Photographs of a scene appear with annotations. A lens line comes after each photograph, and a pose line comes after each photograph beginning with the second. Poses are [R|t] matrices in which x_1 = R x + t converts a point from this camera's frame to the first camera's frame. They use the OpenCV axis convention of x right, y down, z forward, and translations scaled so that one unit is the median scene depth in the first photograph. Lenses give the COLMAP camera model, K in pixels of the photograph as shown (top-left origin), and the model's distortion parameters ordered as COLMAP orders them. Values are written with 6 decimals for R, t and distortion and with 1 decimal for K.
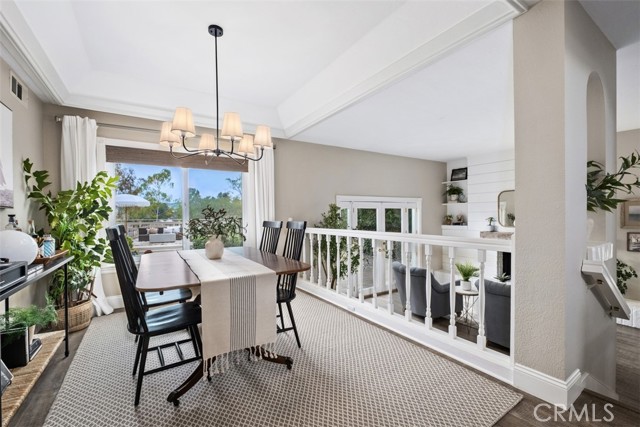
lens RADIAL K [[276.1, 0, 318.5], [0, 276.1, 219.9], [0, 0, 1]] dist [0.002538, -0.004874]
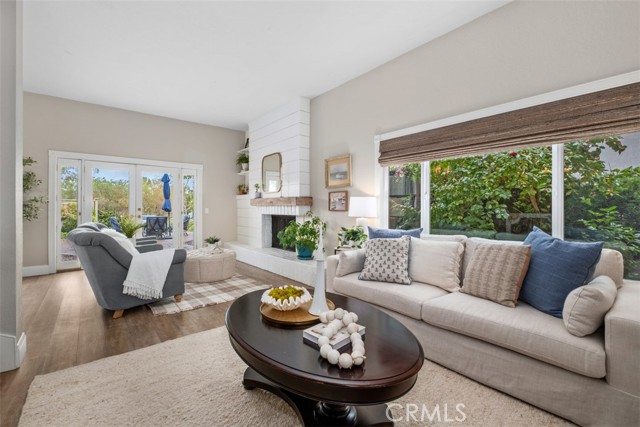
lens RADIAL K [[276.1, 0, 319.2], [0, 276.1, 206.1], [0, 0, 1]] dist [0.002538, -0.004874]
pose [[0.991576, 0.014851, 0.128668, 1.040272], [-0.011659, 0.999606, -0.025527, 0.132087], [-0.128997, 0.023811, 0.991359, 0.019695]]
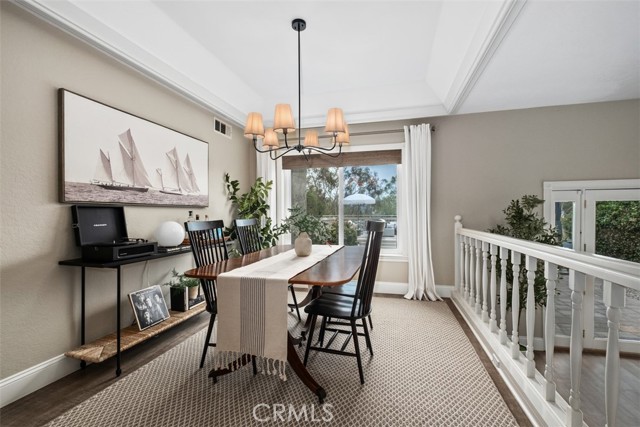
lens RADIAL K [[276.1, 0, 321.7], [0, 276.1, 216.5], [0, 0, 1]] dist [0.002538, -0.004874]
pose [[0.680488, 0.015736, -0.732591, 0.237645], [-0.015163, 0.999858, 0.007392, -0.005406], [0.732603, 0.006078, 0.680629, 0.224613]]
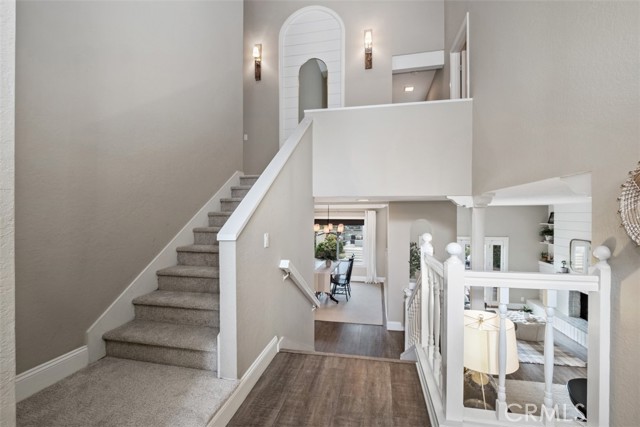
lens RADIAL K [[276.1, 0, 321.1], [0, 276.1, 216.5], [0, 0, 1]] dist [0.002538, -0.004874]
pose [[0.717591, 0.018696, -0.696214, 1.006252], [-0.022526, 0.999740, 0.003629, -0.251001], [0.696101, 0.013079, 0.717825, -0.744290]]
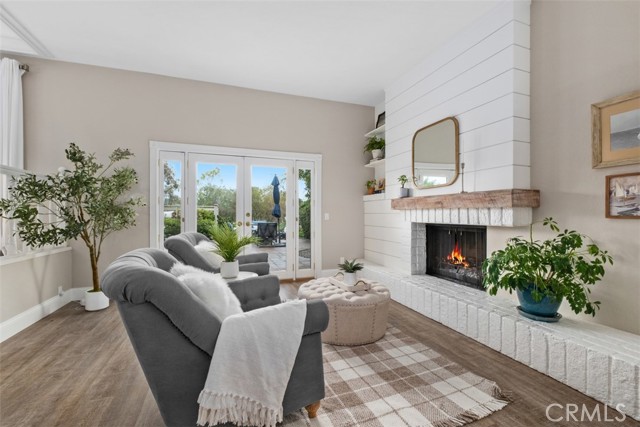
lens RADIAL K [[276.1, 0, 317.6], [0, 276.1, 217.3], [0, 0, 1]] dist [0.002538, -0.004874]
pose [[0.975777, 0.017264, -0.218085, 0.830392], [-0.018159, 0.999833, -0.002099, 0.131420], [0.218013, 0.006008, 0.975927, 0.505251]]
